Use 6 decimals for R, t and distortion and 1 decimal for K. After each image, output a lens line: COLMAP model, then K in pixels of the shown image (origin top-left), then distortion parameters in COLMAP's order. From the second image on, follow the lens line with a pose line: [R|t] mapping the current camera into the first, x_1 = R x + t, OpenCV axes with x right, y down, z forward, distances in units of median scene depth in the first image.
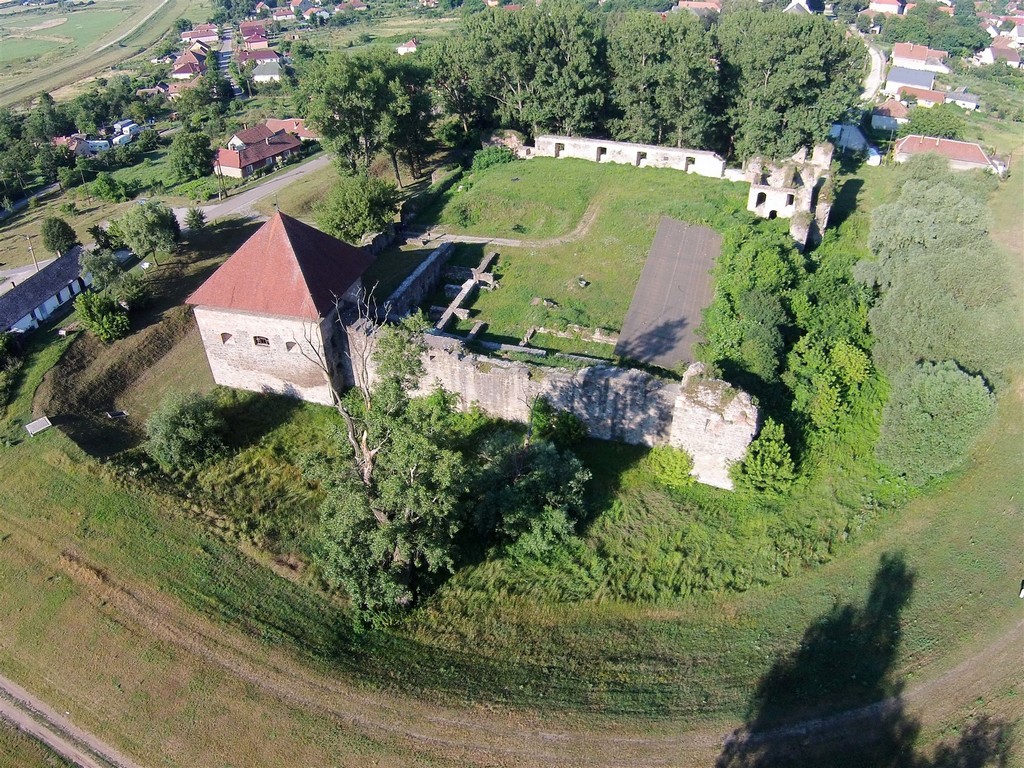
lens RADIAL K [[671.1, 0, 469.4], [0, 671.1, 347.8], [0, 0, 1]] dist [-0.158420, 0.036142]
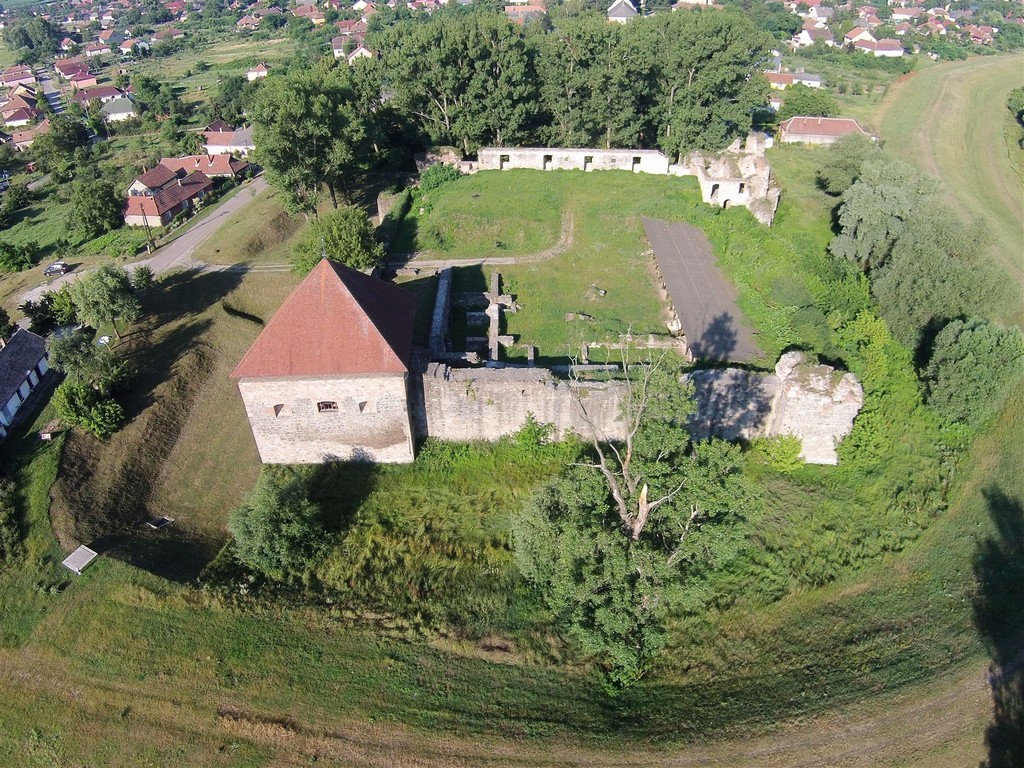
lens RADIAL K [[671.1, 0, 469.4], [0, 671.1, 347.8], [0, 0, 1]] dist [-0.158420, 0.036142]
pose [[0.957835, -0.154764, 0.242075, -0.235666], [0.158880, 0.987295, 0.002550, -0.041221], [-0.239394, 0.036019, 0.970254, 0.066529]]
